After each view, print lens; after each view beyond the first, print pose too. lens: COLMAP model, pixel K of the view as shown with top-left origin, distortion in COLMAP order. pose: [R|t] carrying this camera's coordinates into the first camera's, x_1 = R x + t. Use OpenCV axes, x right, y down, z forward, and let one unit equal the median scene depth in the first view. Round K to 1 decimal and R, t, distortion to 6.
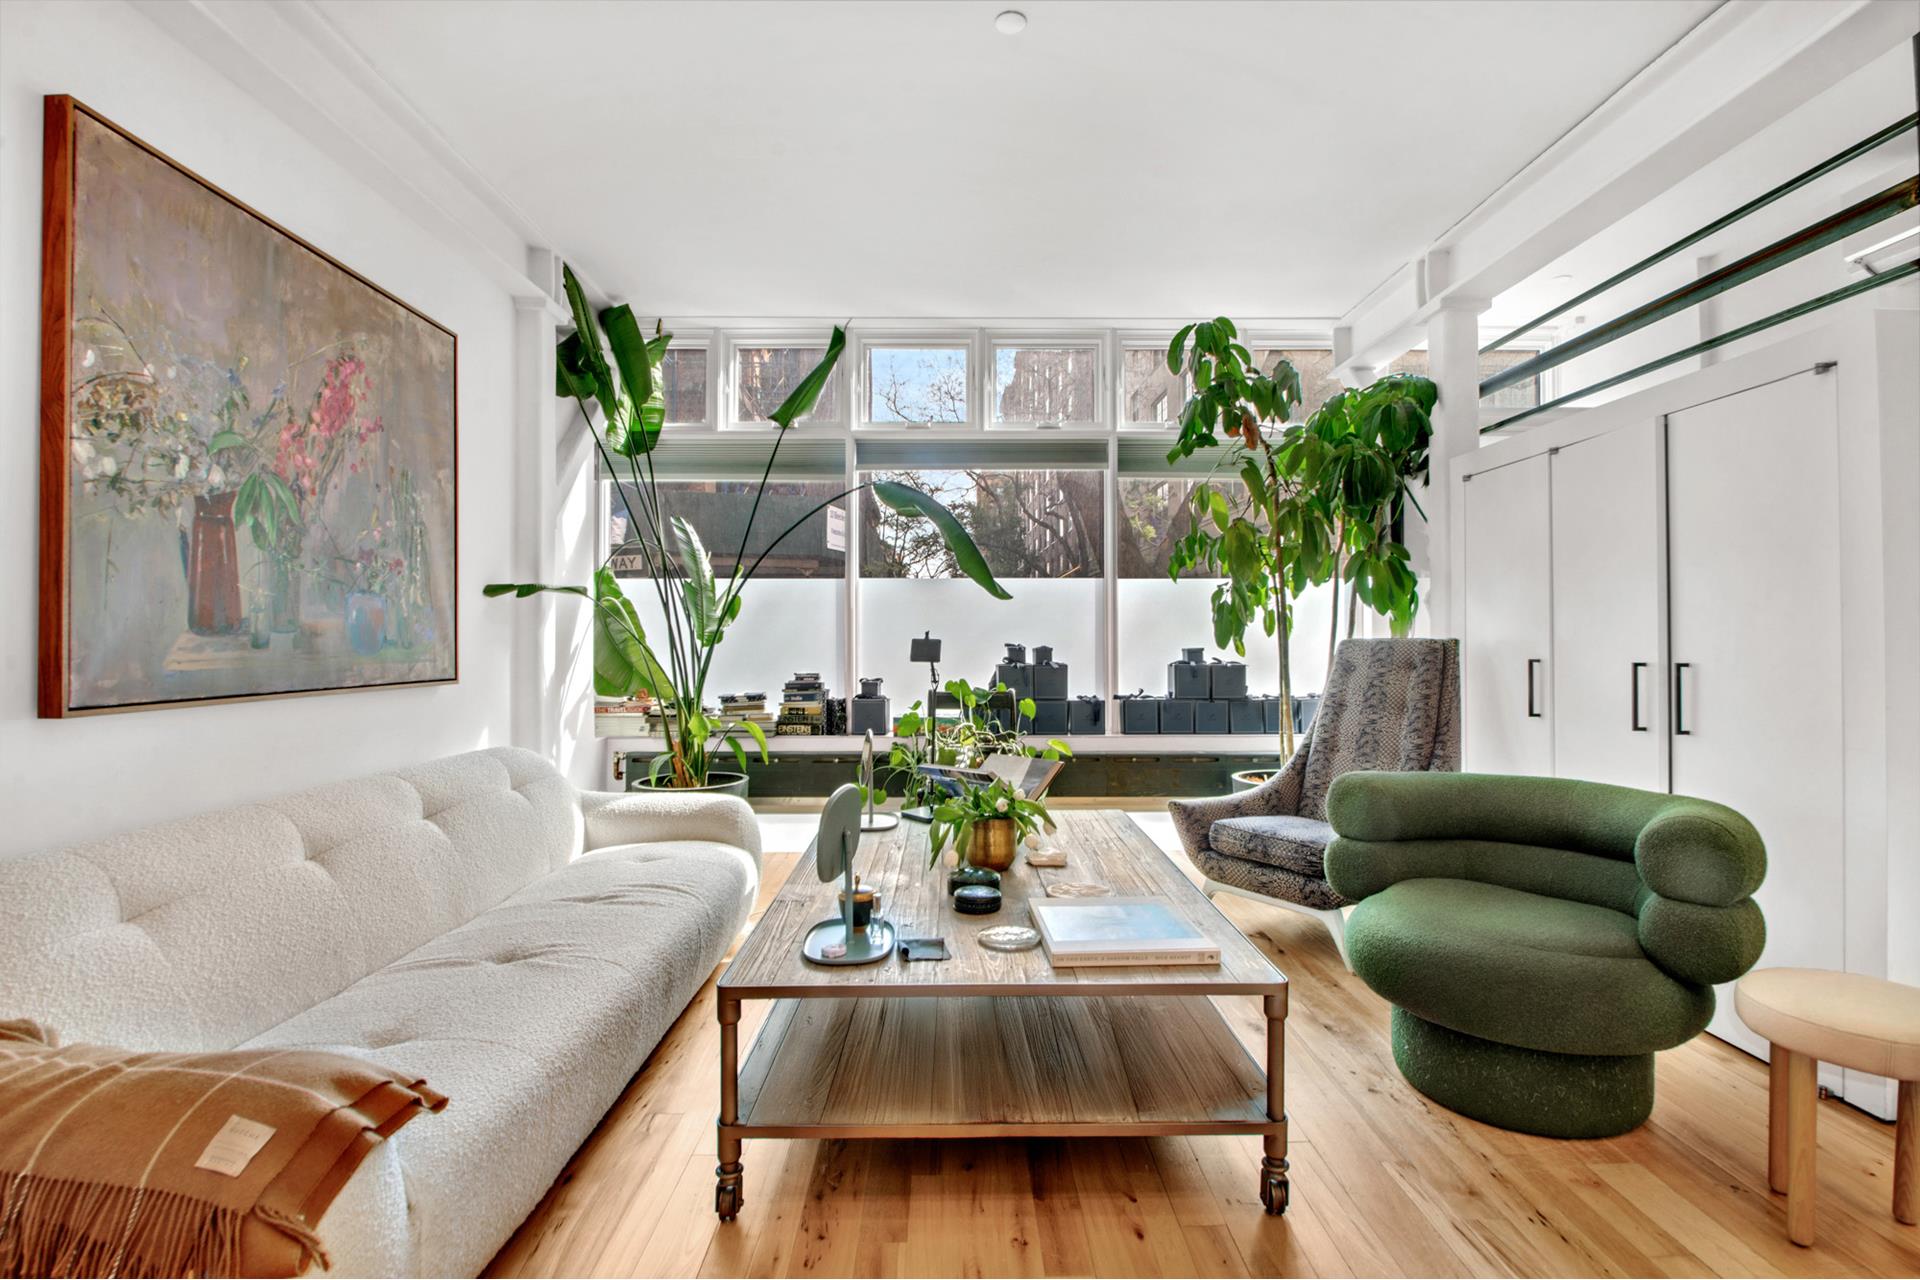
lens RADIAL K [[901.3, 0, 961.9], [0, 901.3, 629.0], [0, 0, 1]] dist [0.000528, -0.013561]
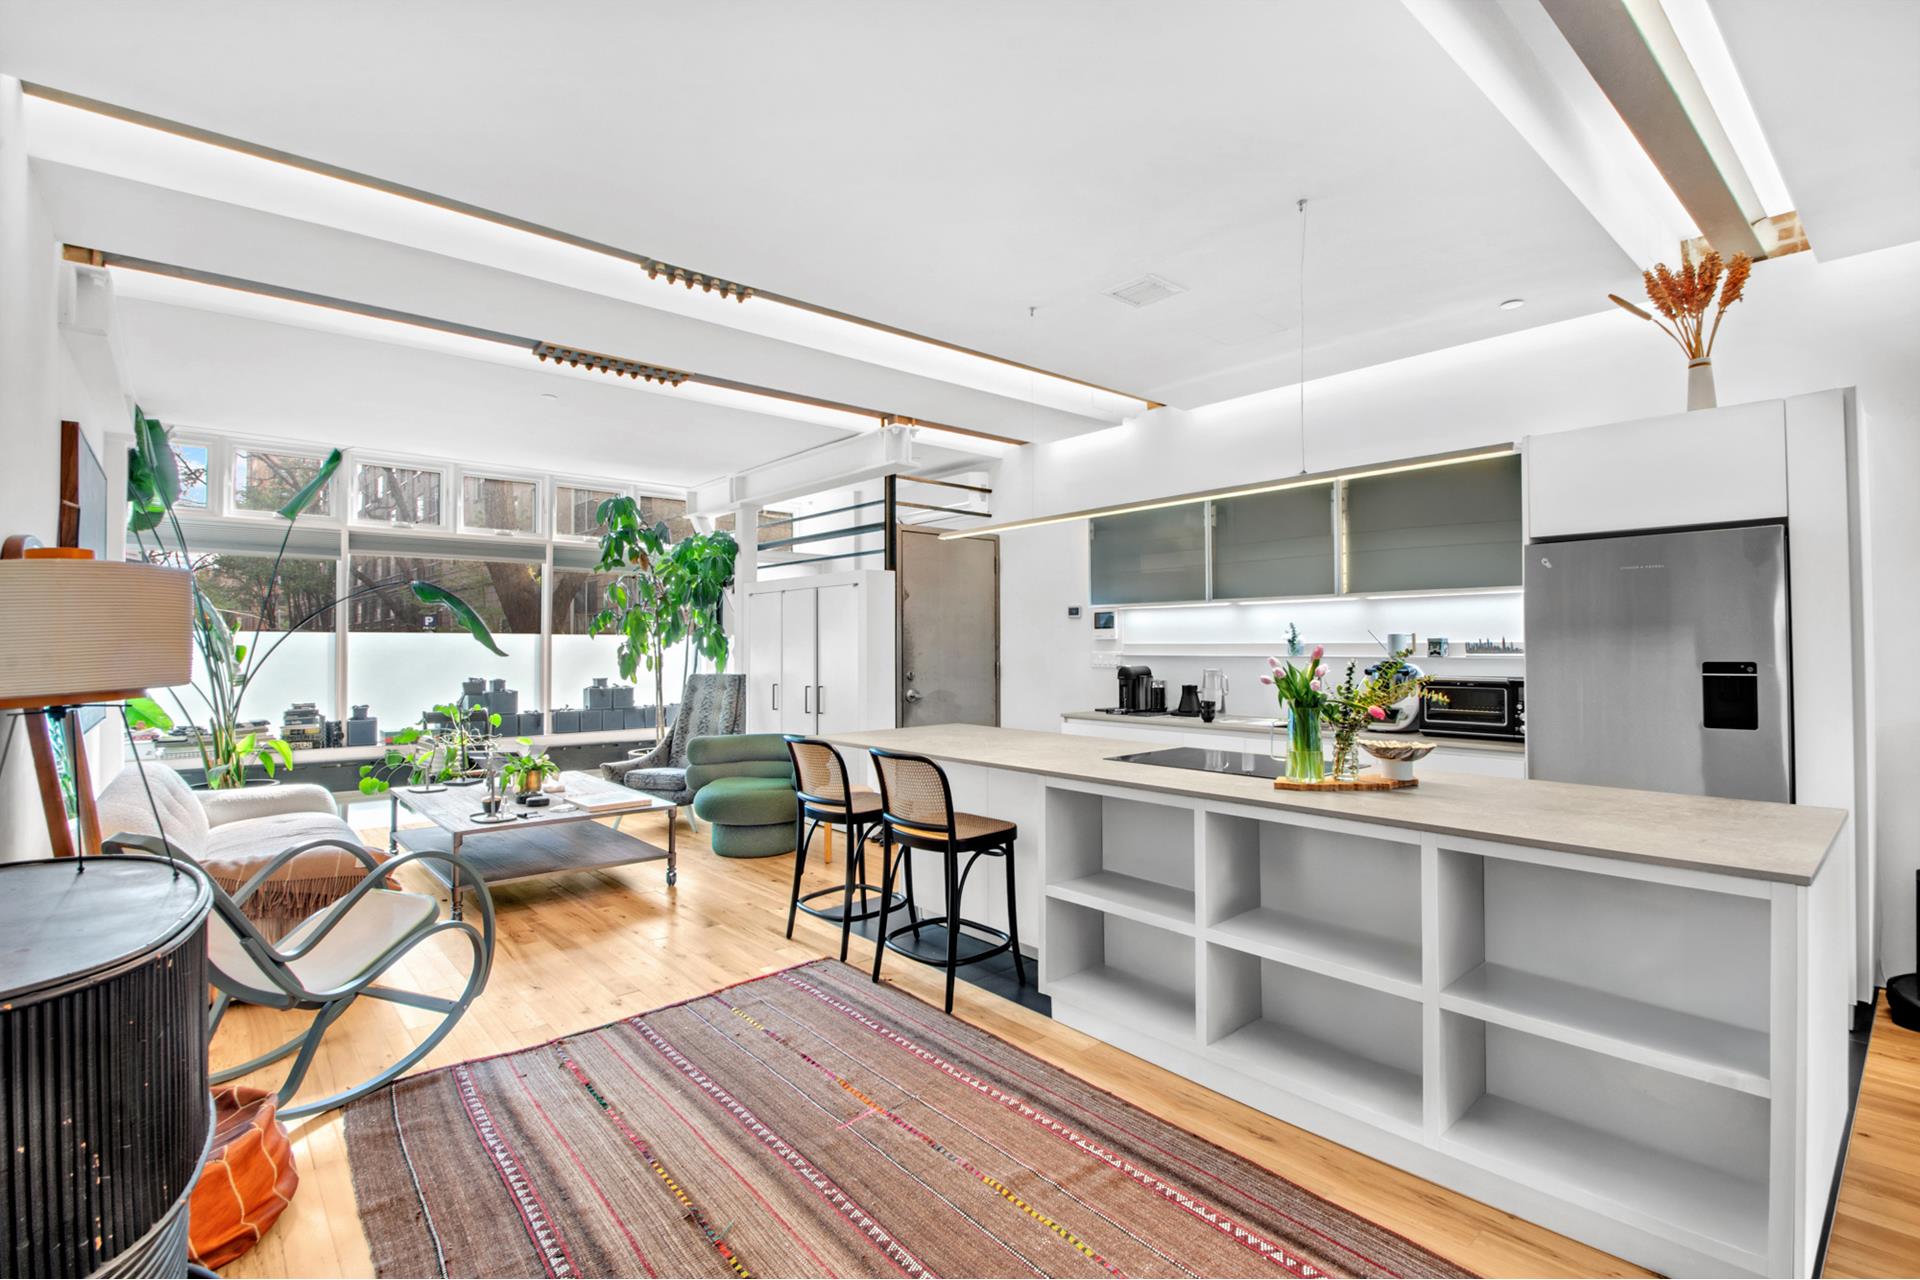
lens RADIAL K [[869.9, 0, 952.7], [0, 869.9, 638.4], [0, 0, 1]] dist [-0.000414, -0.000957]
pose [[0.763544, 0.008358, 0.645701, -0.302266], [-0.006188, 0.999965, -0.005627, -0.050730], [-0.645726, 0.000301, 0.763569, -0.669890]]
